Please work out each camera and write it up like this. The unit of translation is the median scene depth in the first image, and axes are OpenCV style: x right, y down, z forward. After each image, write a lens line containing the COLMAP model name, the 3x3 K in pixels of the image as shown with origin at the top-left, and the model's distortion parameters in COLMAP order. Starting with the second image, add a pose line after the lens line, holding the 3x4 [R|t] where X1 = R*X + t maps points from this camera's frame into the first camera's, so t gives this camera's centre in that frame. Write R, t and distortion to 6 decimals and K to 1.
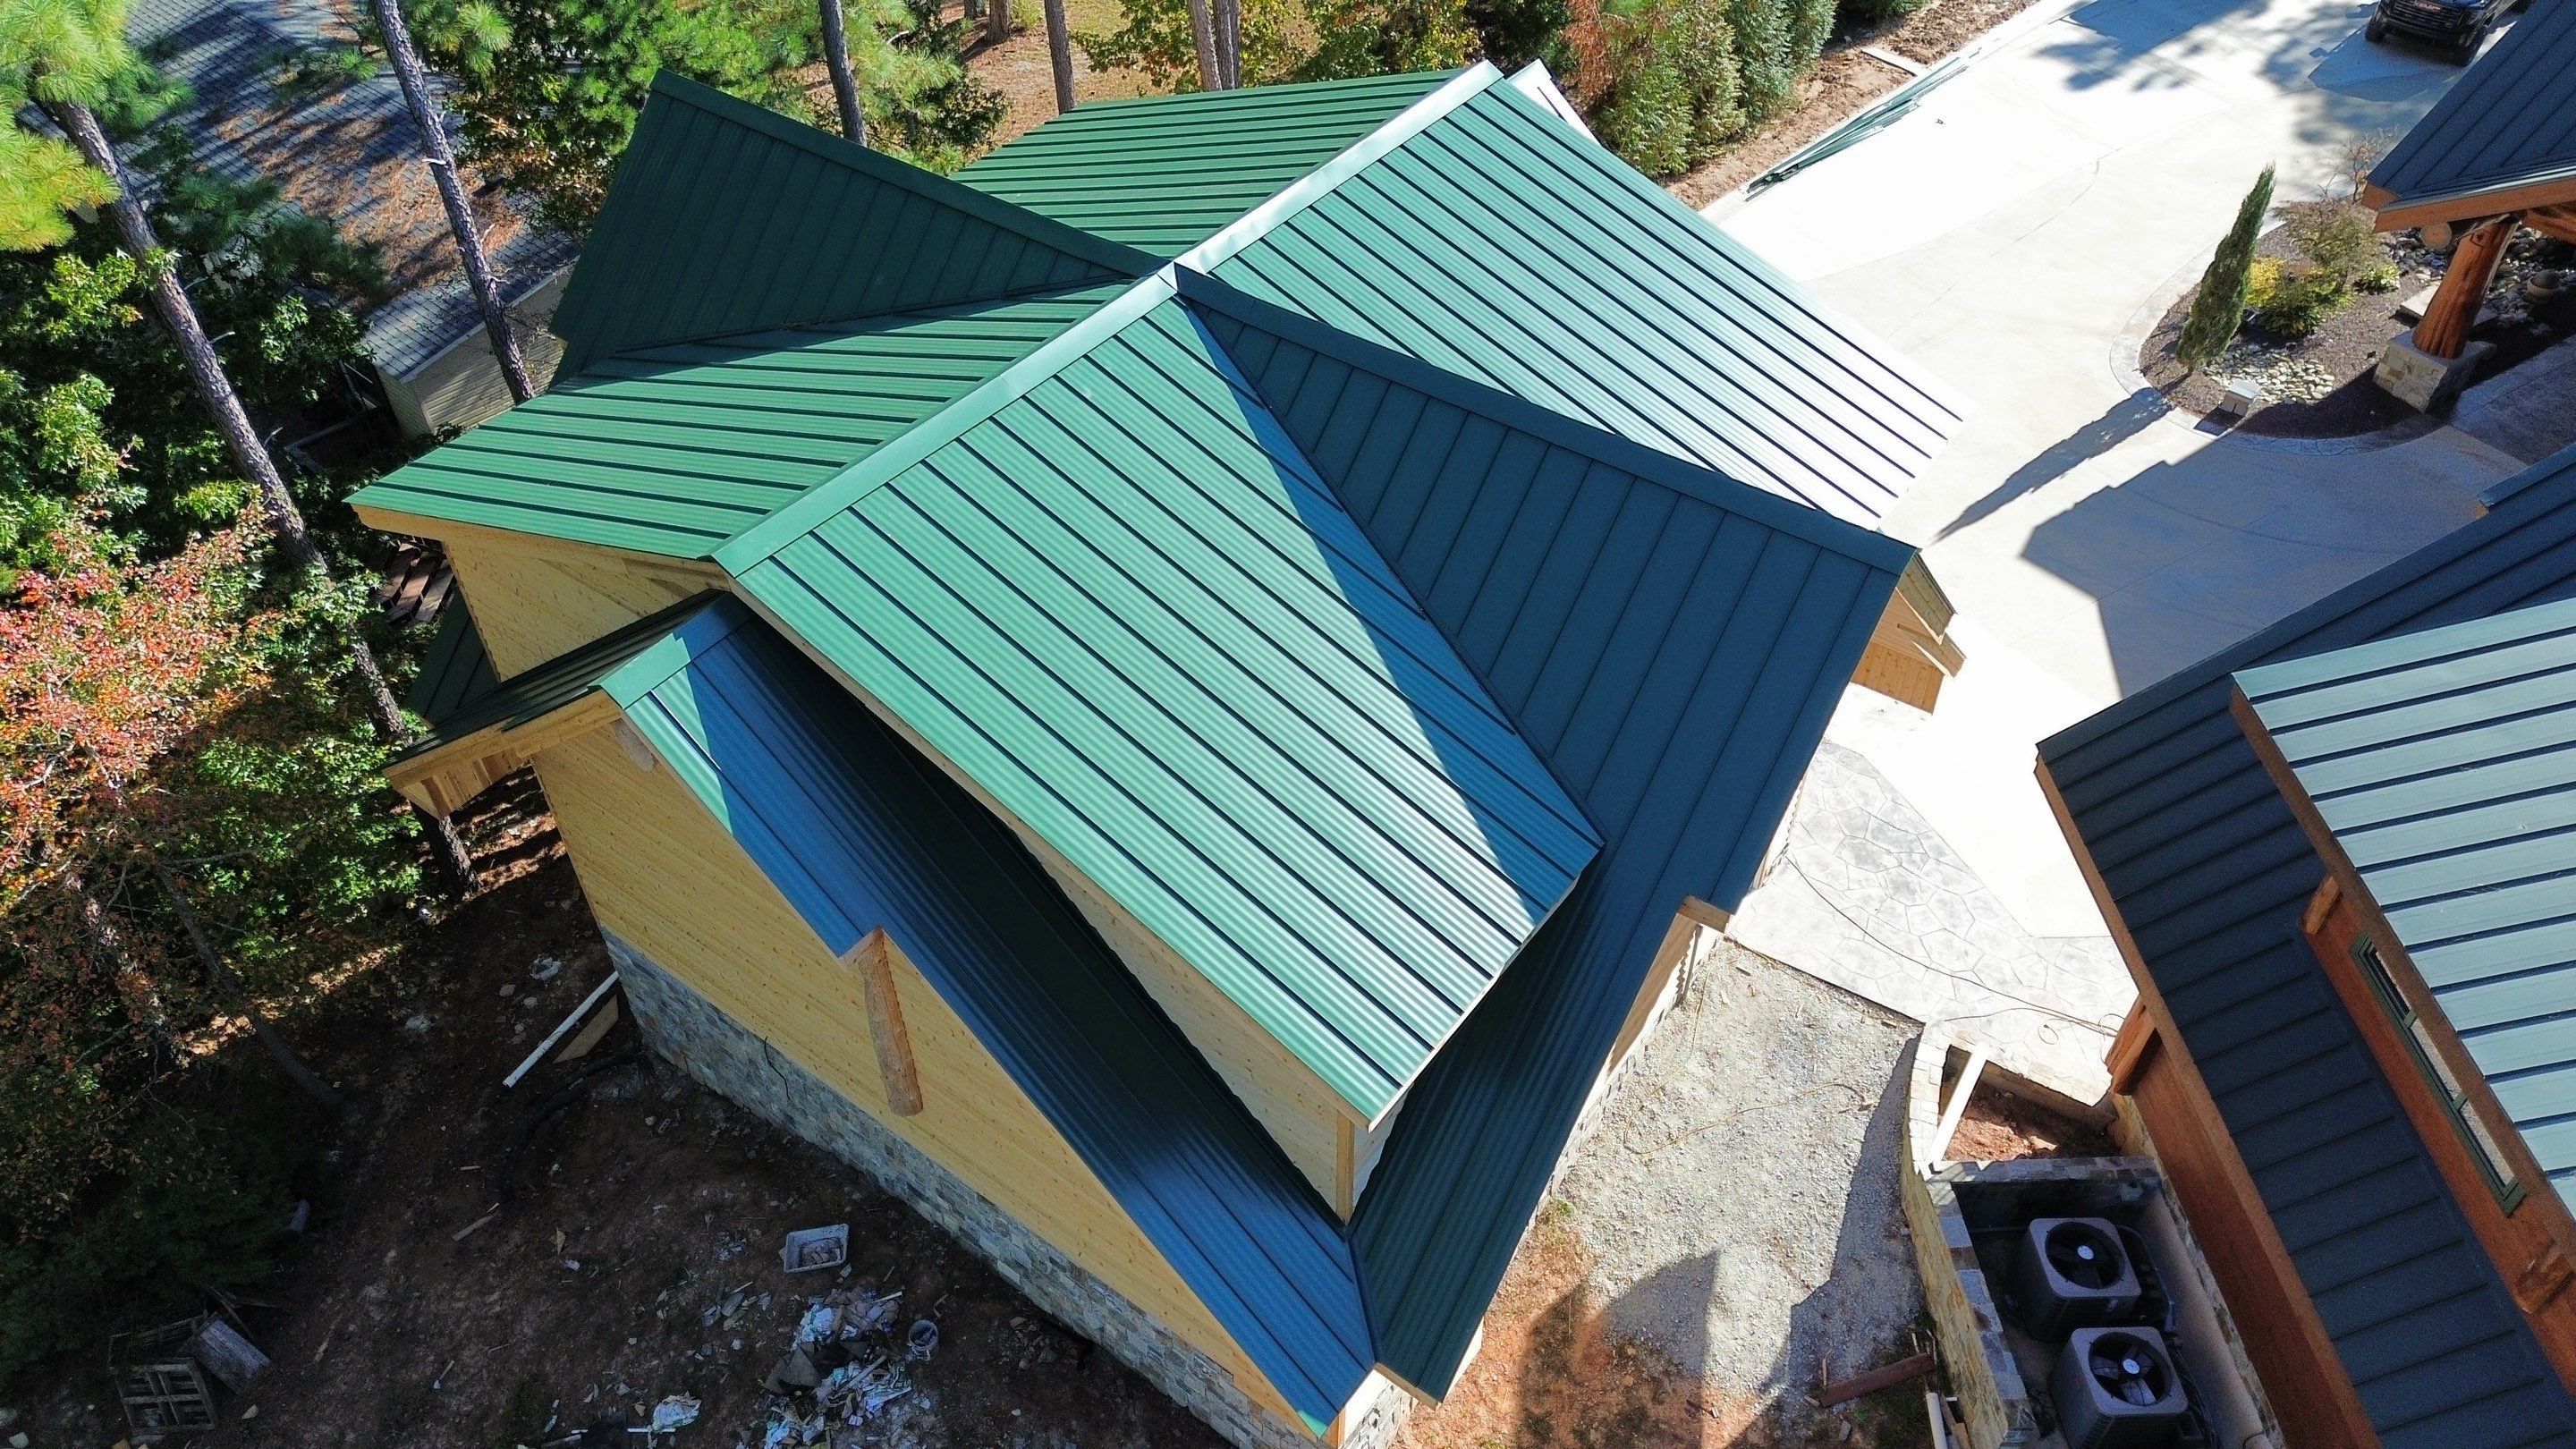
lens RADIAL K [[1817.9, 0, 1286.6], [0, 1817.9, 725.6], [0, 0, 1]] dist [0.066883, -0.058809]
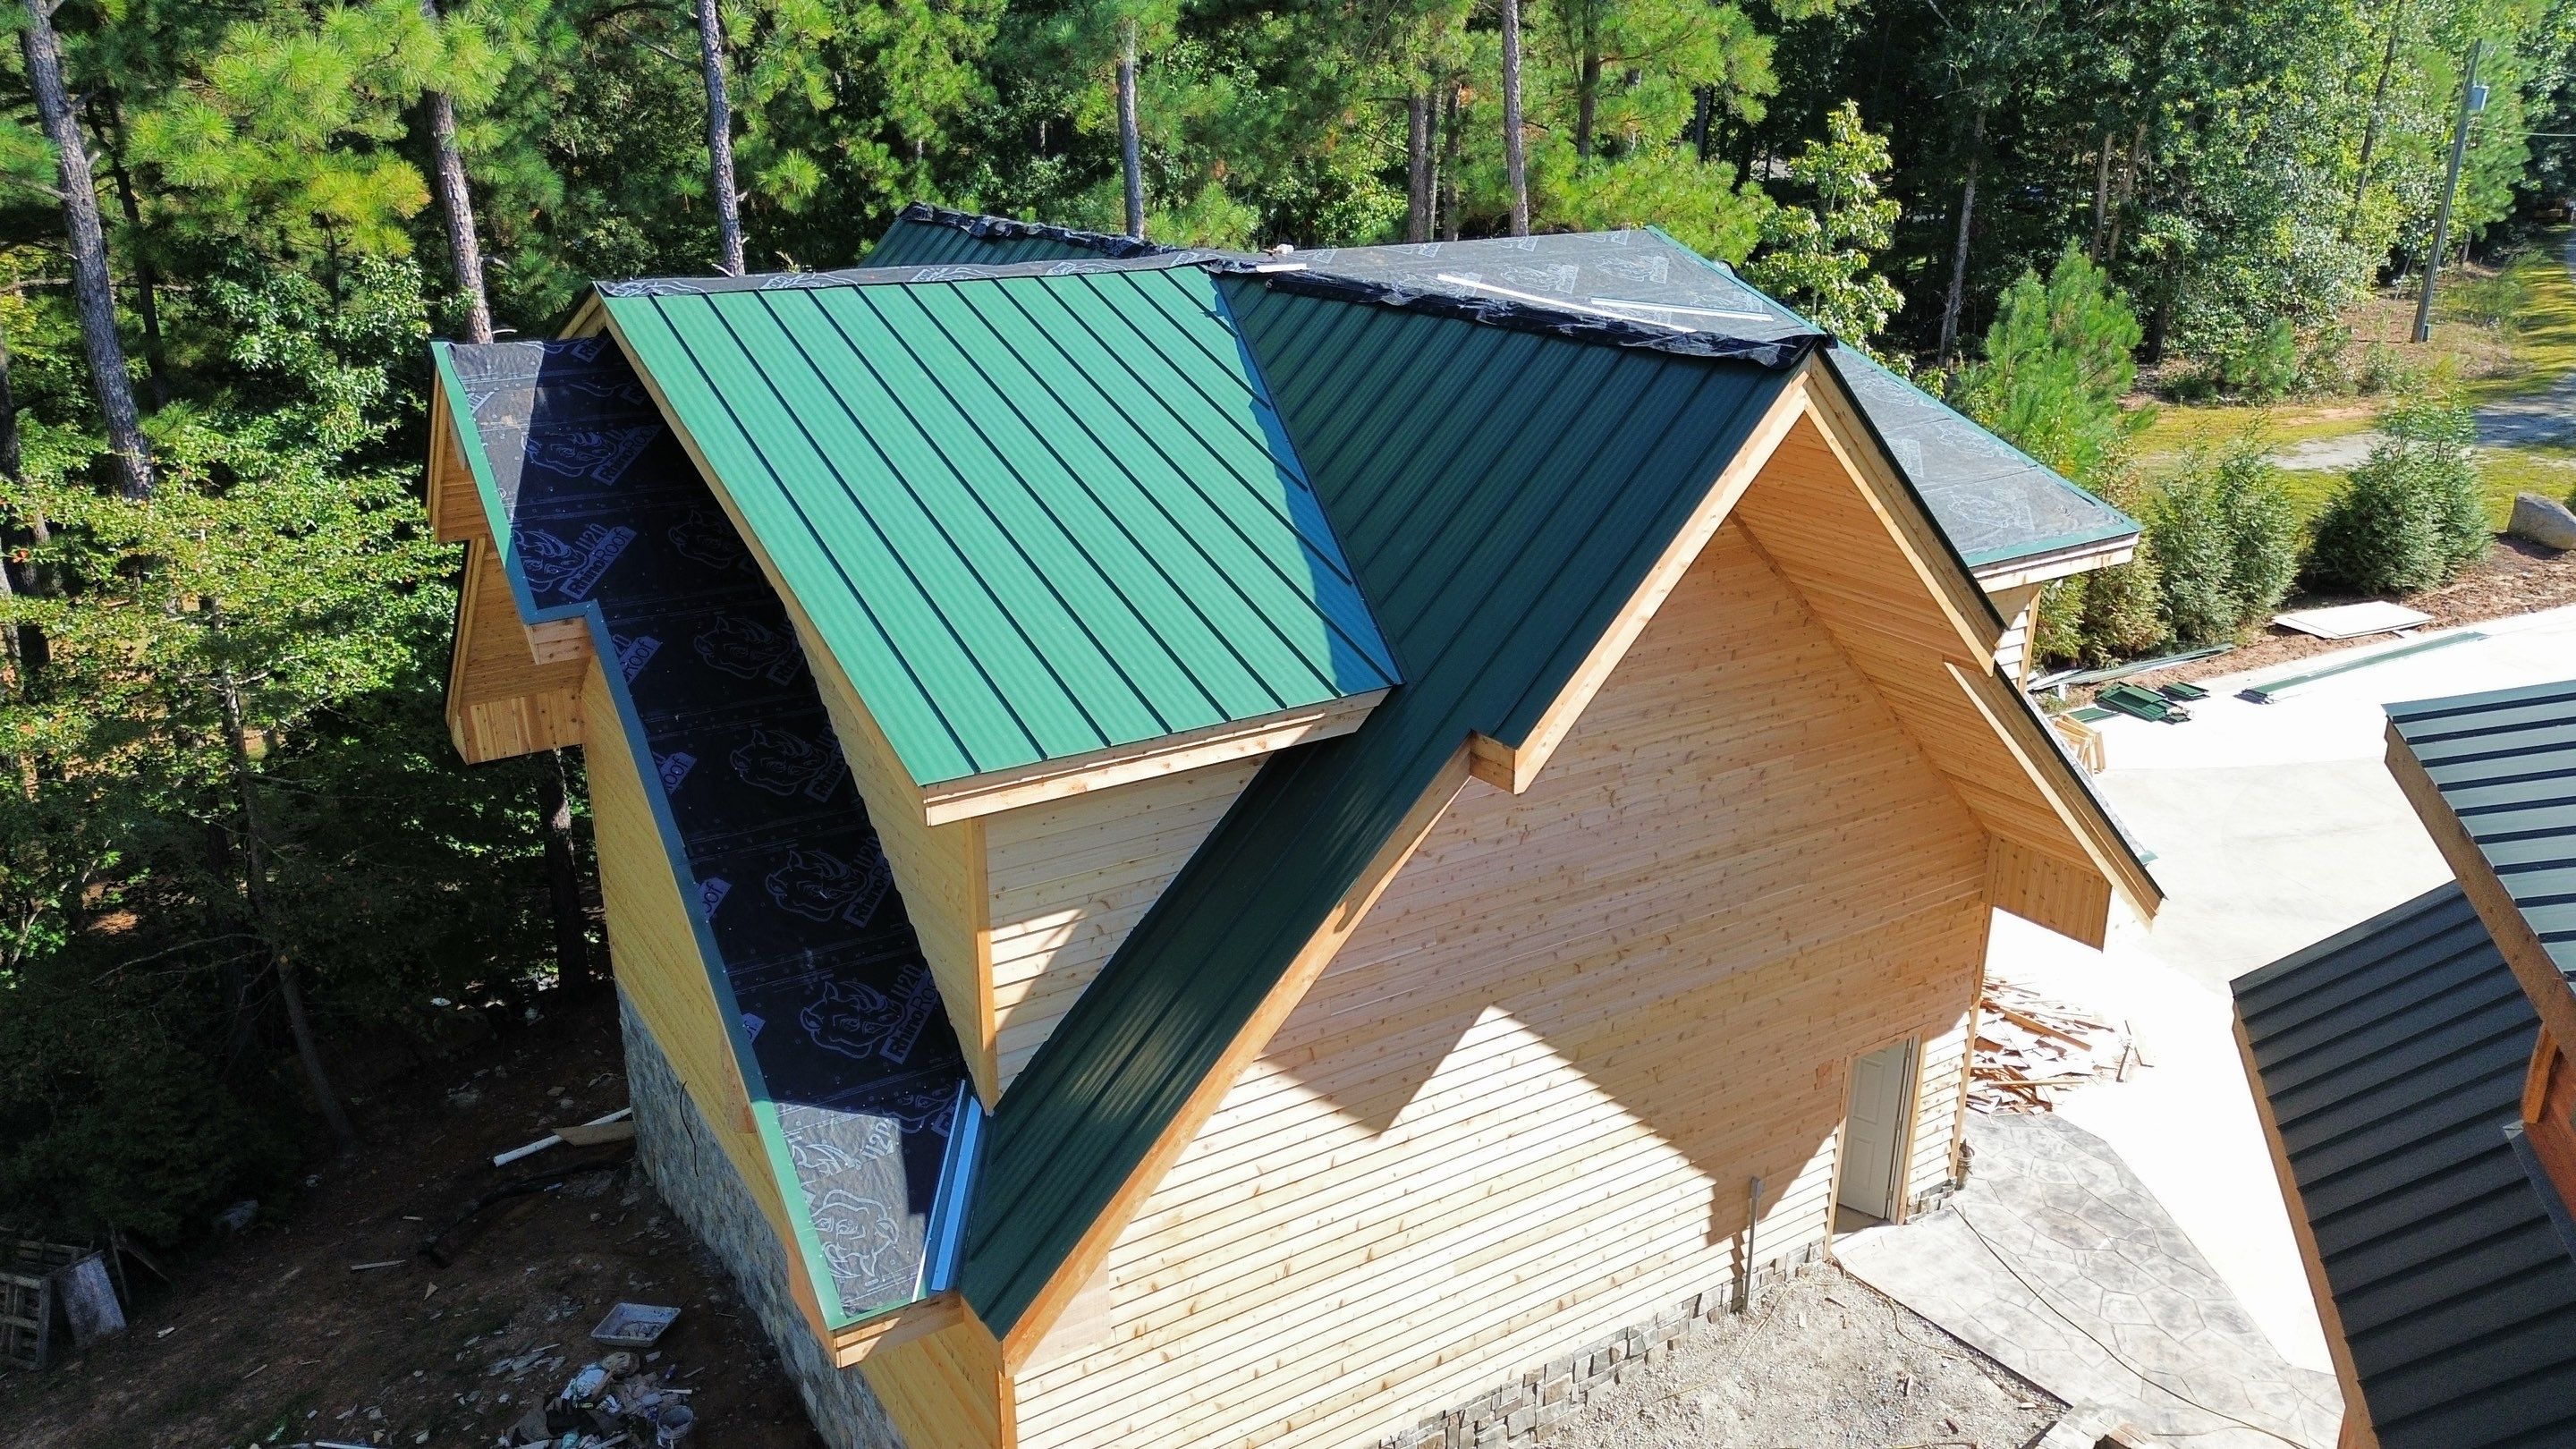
lens RADIAL K [[1817.9, 0, 1281.9], [0, 1817.9, 727.1], [0, 0, 1]] dist [0.066883, -0.058809]
pose [[0.934104, 0.125854, -0.334082, 0.276219], [-0.248930, 0.900395, -0.356824, 0.263954], [0.255898, 0.416474, 0.872391, 0.210809]]
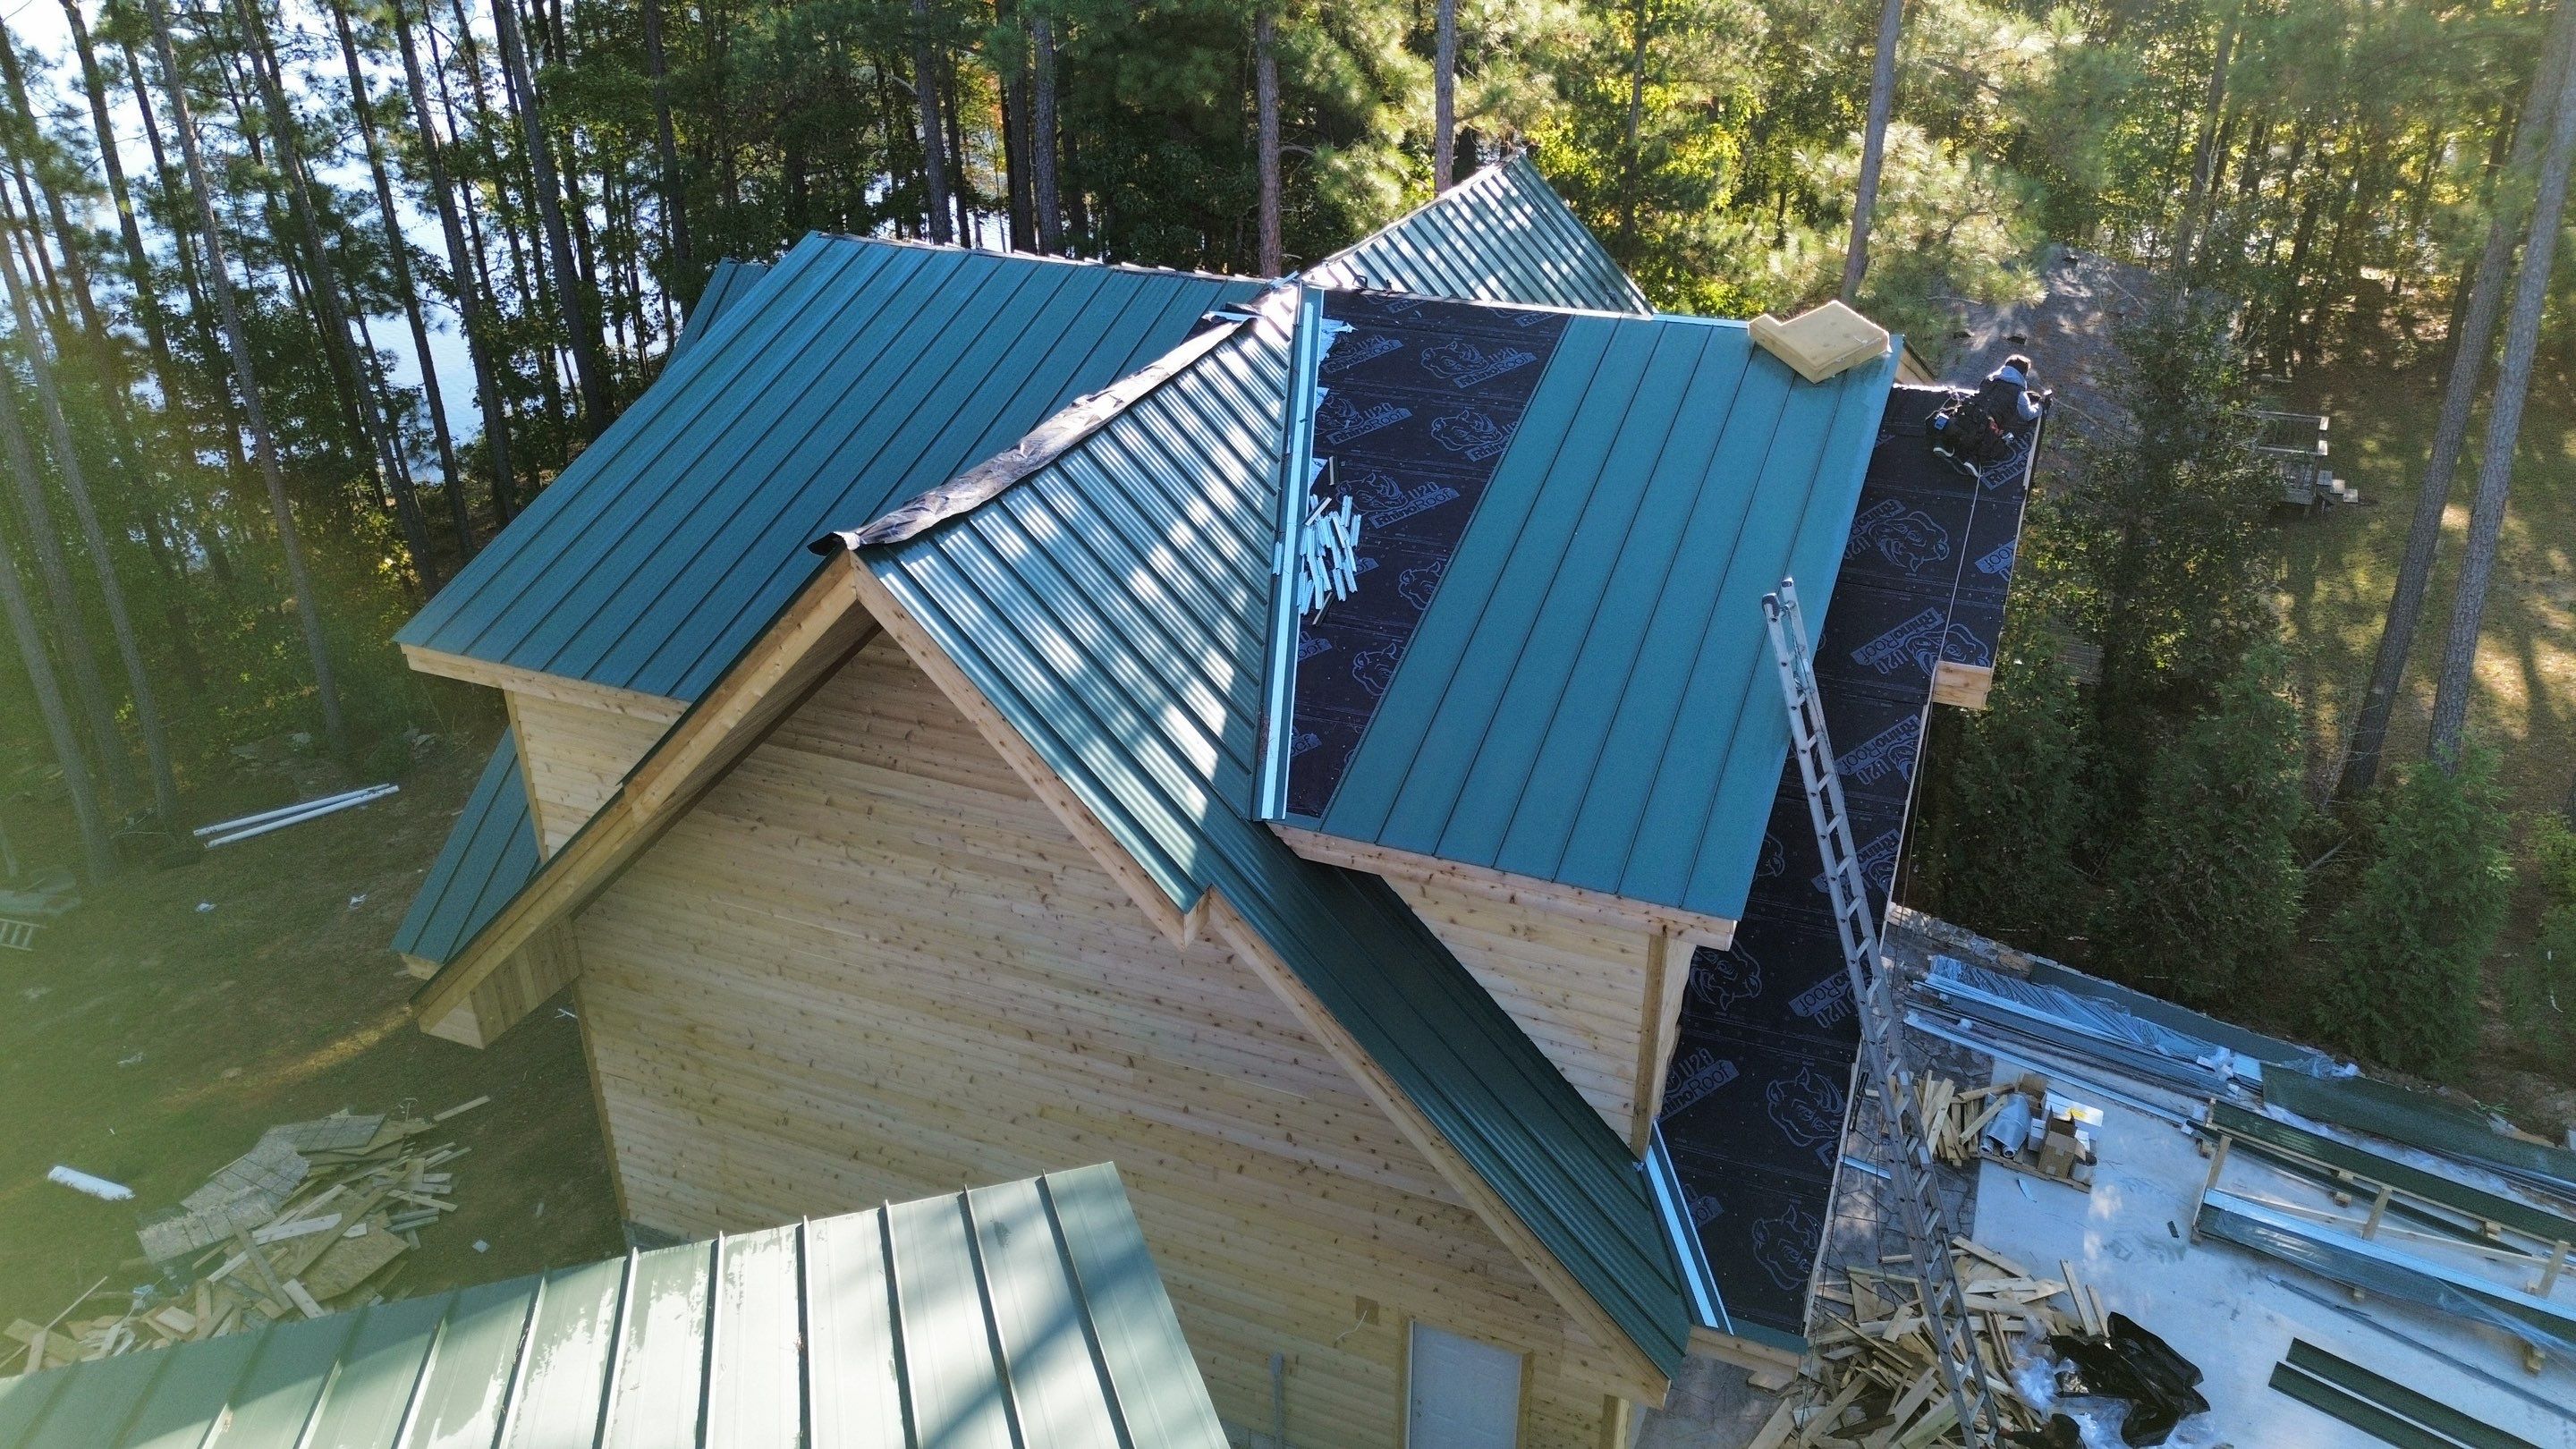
lens RADIAL K [[1817.9, 0, 1278.5], [0, 1817.9, 706.3], [0, 0, 1]] dist [0.066883, -0.058809]
pose [[0.236863, 0.444515, -0.863888, 0.747334], [-0.663419, 0.723608, 0.190436, -0.217261], [0.709768, 0.528012, 0.466296, 0.532137]]
